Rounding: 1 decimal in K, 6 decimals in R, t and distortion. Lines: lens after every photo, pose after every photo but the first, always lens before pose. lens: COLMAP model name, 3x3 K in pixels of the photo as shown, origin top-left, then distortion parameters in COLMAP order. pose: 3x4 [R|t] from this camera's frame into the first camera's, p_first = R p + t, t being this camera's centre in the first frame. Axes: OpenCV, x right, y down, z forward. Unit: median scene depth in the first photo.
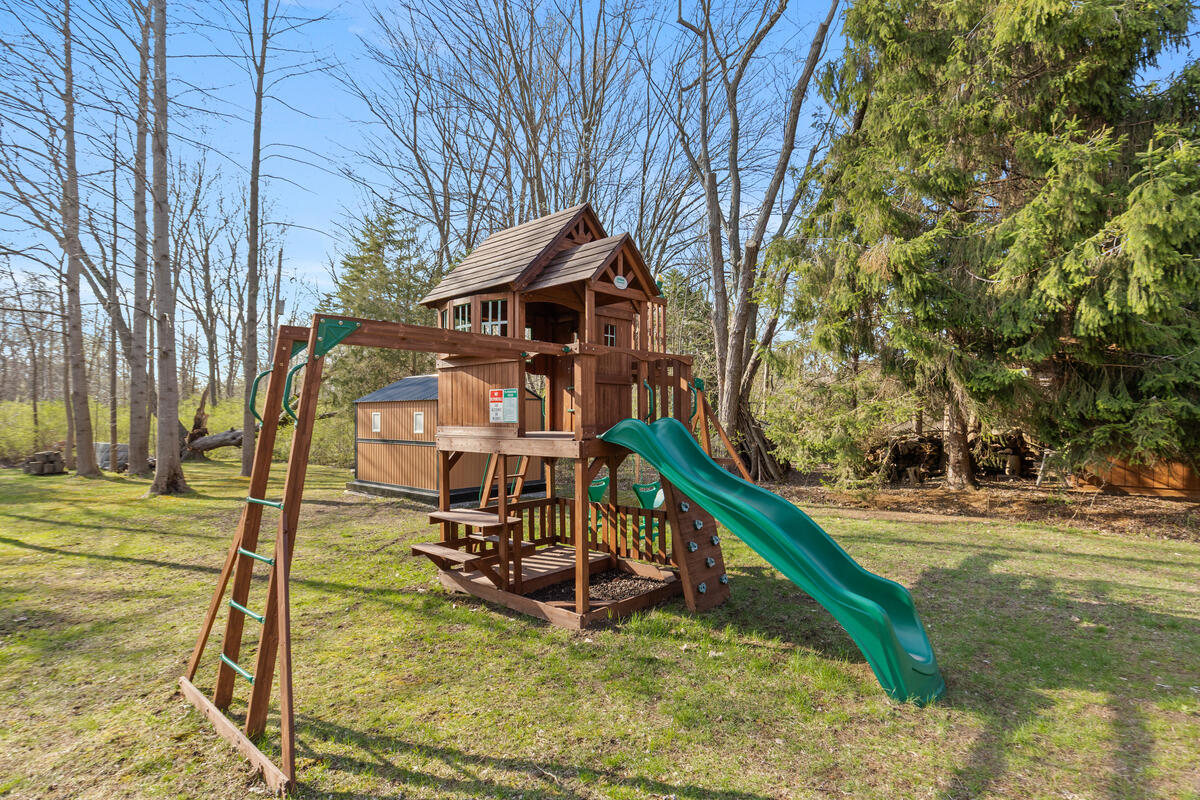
lens RADIAL K [[583.6, 0, 601.6], [0, 583.6, 418.5], [0, 0, 1]] dist [-0.001355, -0.000200]
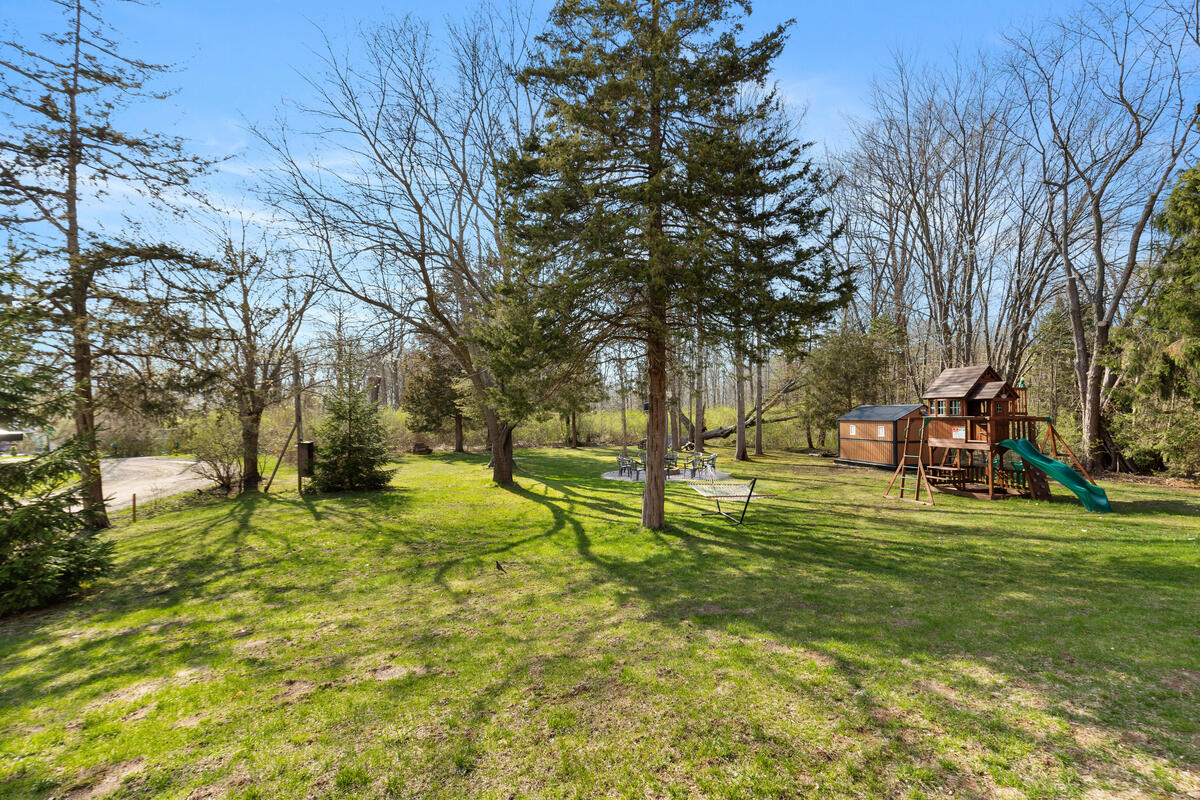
lens RADIAL K [[528.2, 0, 600.0], [0, 528.2, 400.0], [0, 0, 1]] dist [0.001311, 0.000107]
pose [[0.817103, -0.015598, -0.576280, -0.086086], [0.002392, 0.999717, -0.023668, -0.118768], [0.576486, 0.017960, 0.816909, -2.121212]]
